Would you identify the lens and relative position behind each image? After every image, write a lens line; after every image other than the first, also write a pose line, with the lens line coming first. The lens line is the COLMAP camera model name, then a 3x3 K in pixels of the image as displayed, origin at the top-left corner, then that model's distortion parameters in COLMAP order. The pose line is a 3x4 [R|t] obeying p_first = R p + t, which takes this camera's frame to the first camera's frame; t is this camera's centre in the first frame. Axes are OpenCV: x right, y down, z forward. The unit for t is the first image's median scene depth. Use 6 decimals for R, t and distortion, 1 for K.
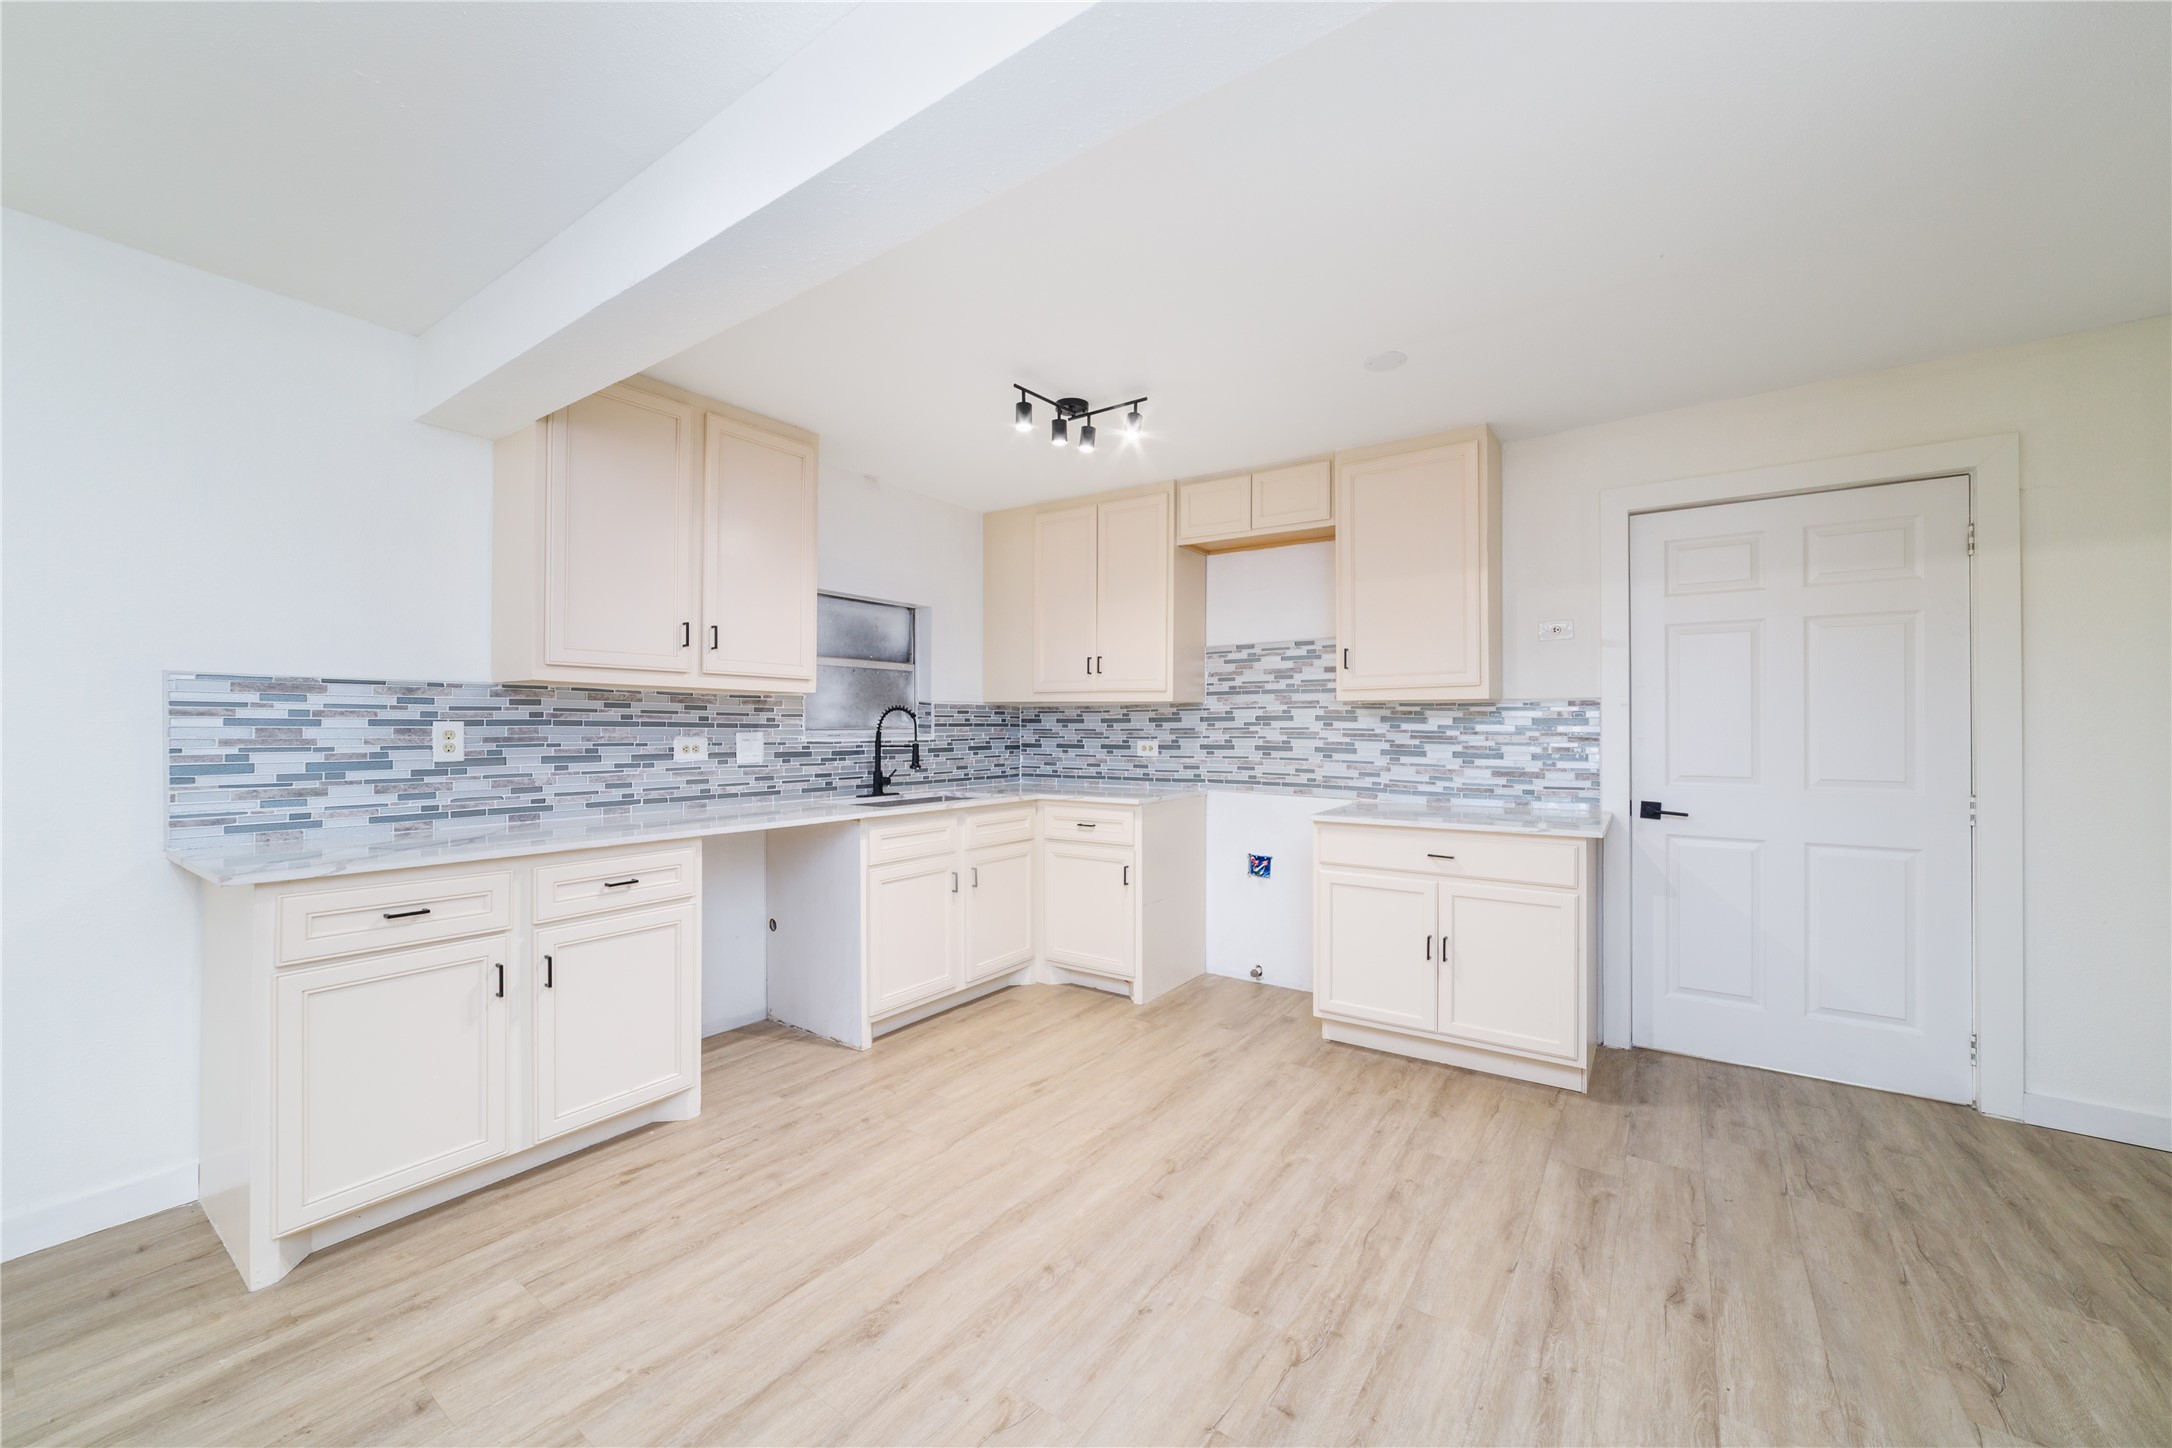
lens RADIAL K [[828.6, 0, 1083.6], [0, 828.6, 721.5], [0, 0, 1]] dist [-0.018311, 0.004271]
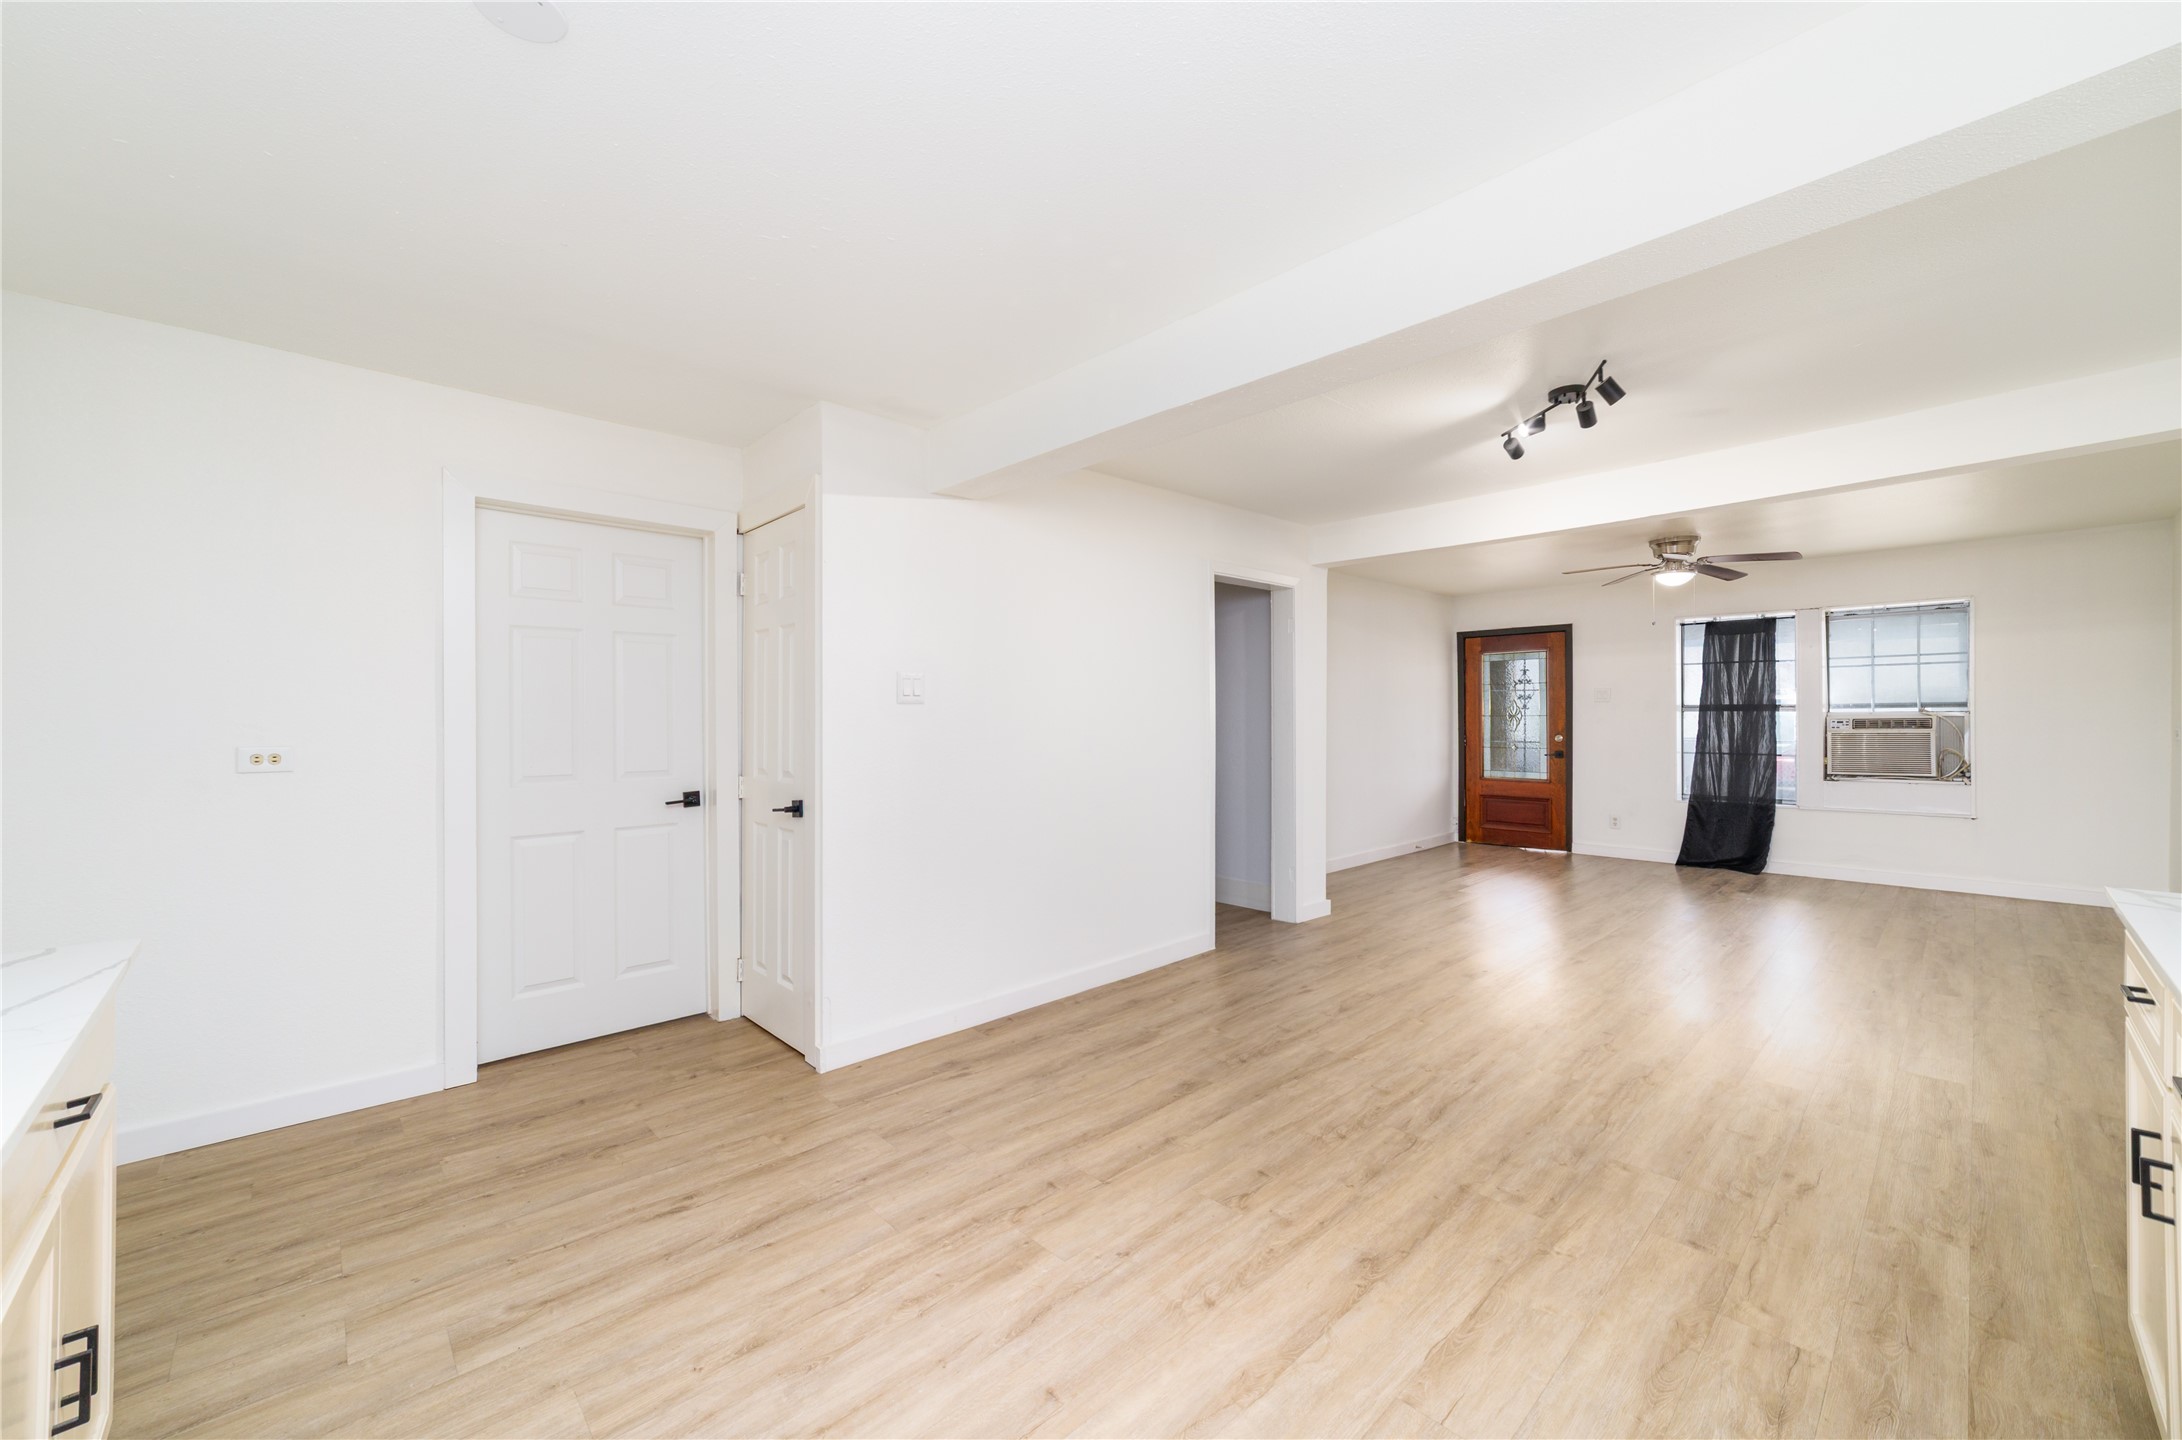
lens RADIAL K [[845.6, 0, 1094.9], [0, 845.6, 708.8], [0, 0, 1]] dist [-0.007467, 0.000961]
pose [[-0.981930, 0.008248, 0.189065, -0.061497], [0.005566, 0.999876, -0.014712, -0.001068], [-0.189162, -0.013394, -0.981854, 1.202292]]
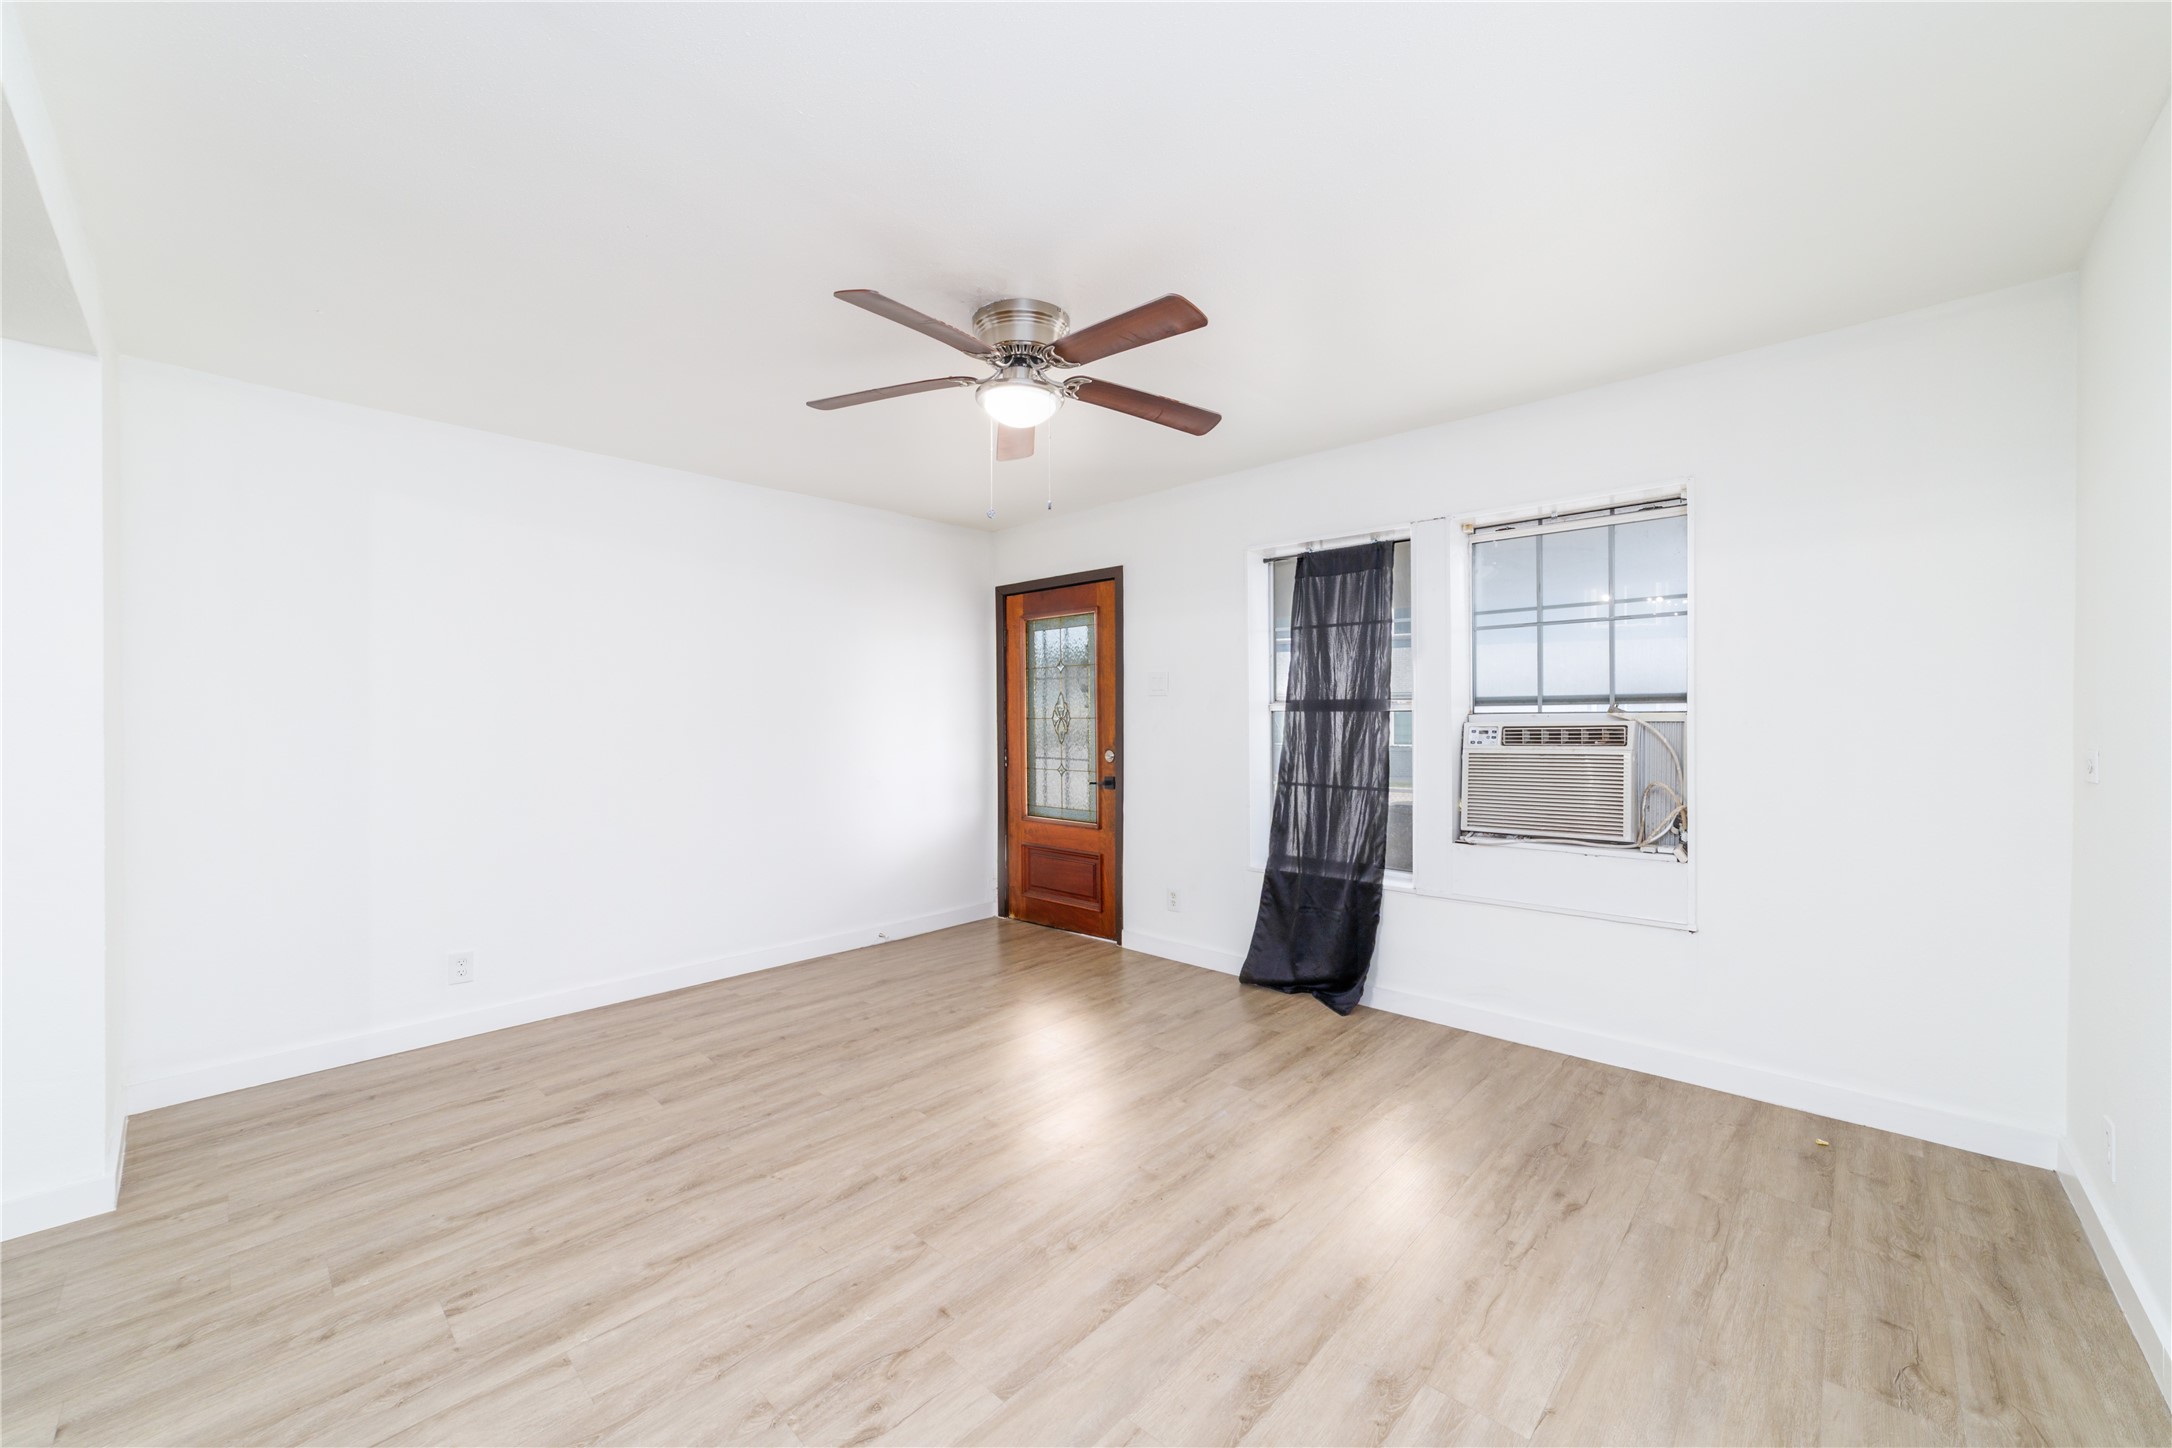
lens RADIAL K [[828.6, 0, 1085.2], [0, 828.6, 726.3], [0, 0, 1]] dist [-0.018311, 0.004271]
pose [[-0.990601, 0.003624, 0.136738, -1.092681], [0.004473, 0.999973, 0.005904, -0.005308], [-0.136713, 0.006460, -0.990590, -0.027515]]
